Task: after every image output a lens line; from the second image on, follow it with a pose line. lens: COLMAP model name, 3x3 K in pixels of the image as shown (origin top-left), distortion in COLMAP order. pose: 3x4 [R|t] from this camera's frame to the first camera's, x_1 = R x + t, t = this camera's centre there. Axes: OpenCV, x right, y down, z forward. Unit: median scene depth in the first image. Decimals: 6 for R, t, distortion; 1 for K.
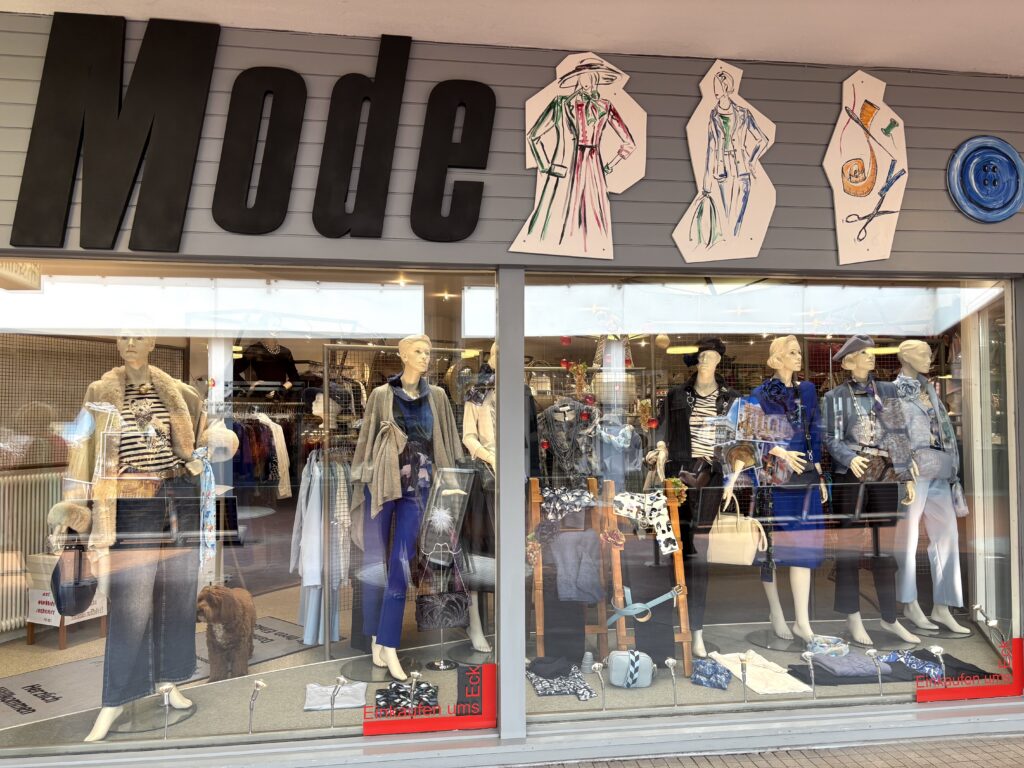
lens RADIAL K [[764.0, 0, 512.0], [0, 764.0, 384.0], [0, 0, 1]] dist [0.048753, -0.063570]
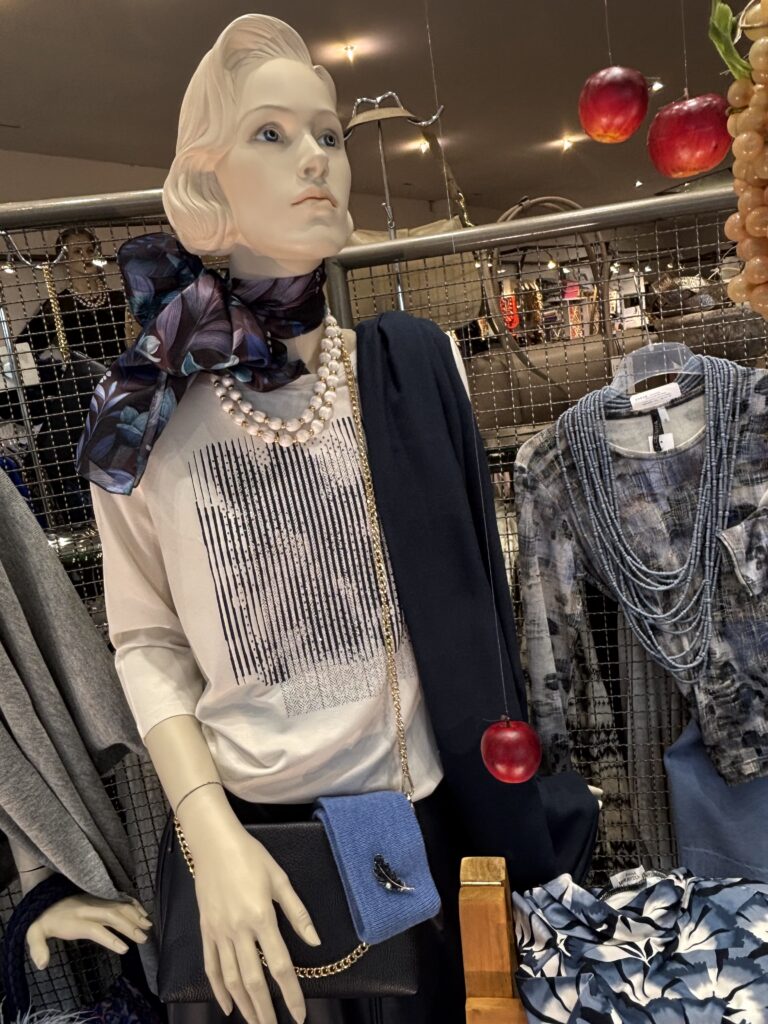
lens RADIAL K [[732.4, 0, 388.5], [0, 732.4, 515.5], [0, 0, 1]] dist [0.043874, -0.084978]
pose [[0.949141, -0.066193, -0.307814, 0.064549], [0.147978, 0.956727, 0.250552, 0.000069], [0.277909, -0.283358, 0.917864, 0.843188]]
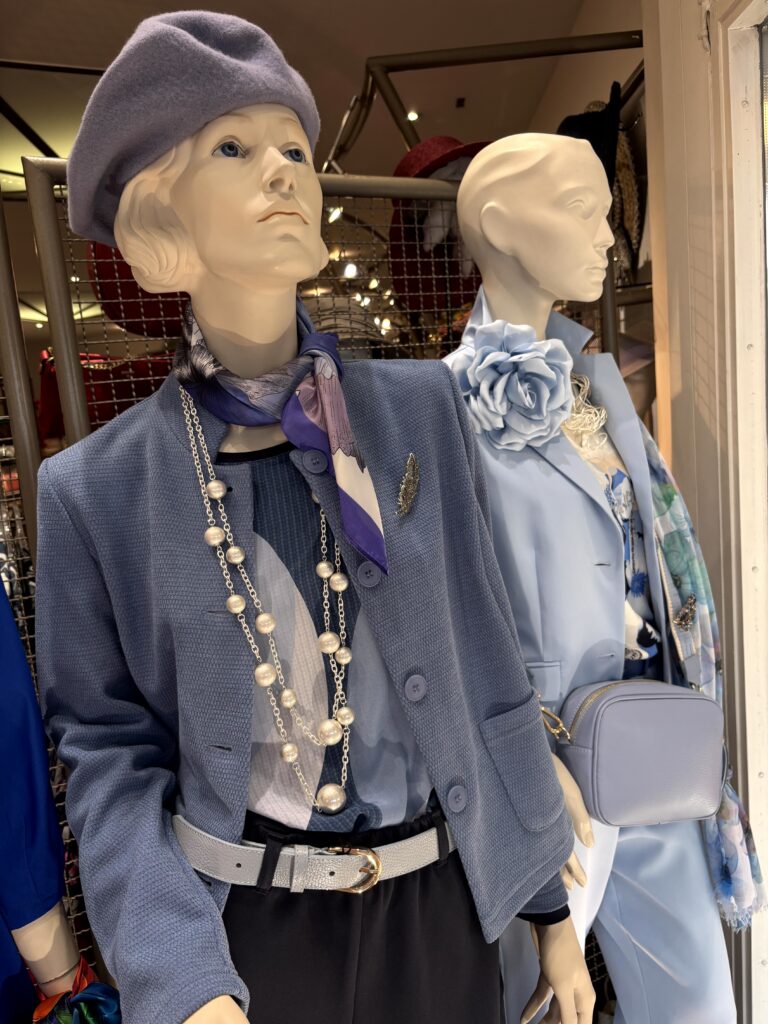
lens RADIAL K [[771.3, 0, 381.4], [0, 771.3, 526.0], [0, 0, 1]] dist [0.055772, -0.066816]
pose [[0.934495, -0.137878, 0.328190, 0.443167], [0.079122, 0.979332, 0.186140, 0.000815], [-0.347072, -0.147980, 0.926090, 0.885908]]
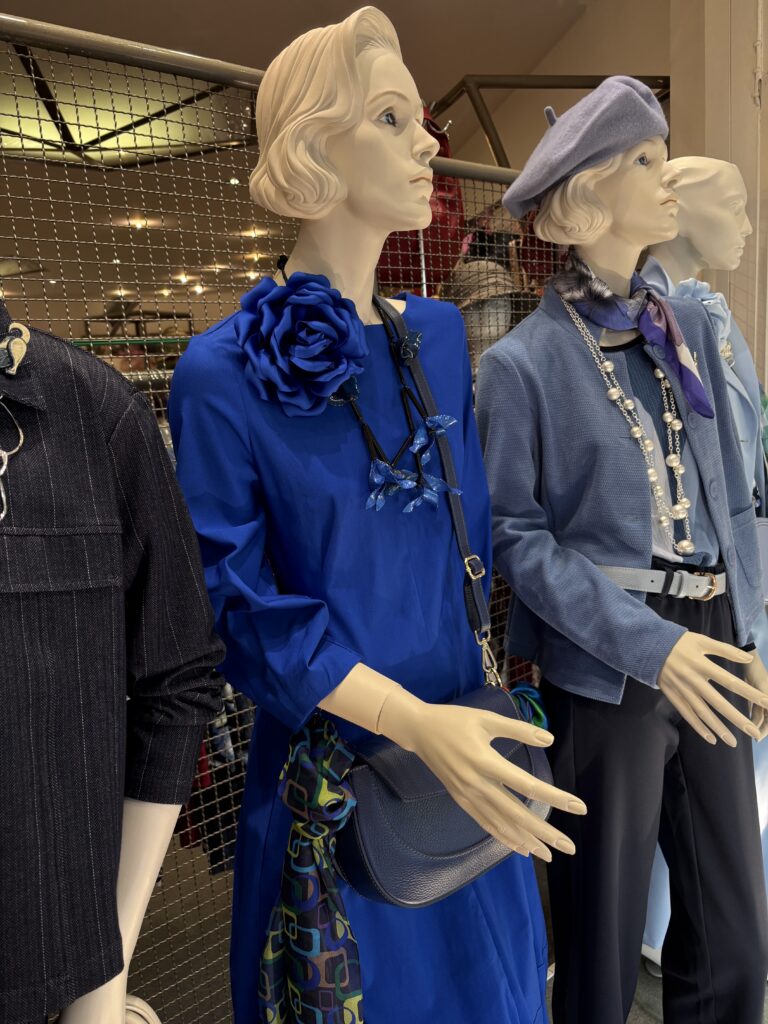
lens RADIAL K [[764.0, 0, 382.1], [0, 764.0, 521.5], [0, 0, 1]] dist [0.048753, -0.063570]
pose [[0.847847, -0.151365, 0.508178, 0.268169], [0.047428, 0.976196, 0.211640, 0.012455], [-0.528116, -0.155337, 0.834843, 0.863546]]
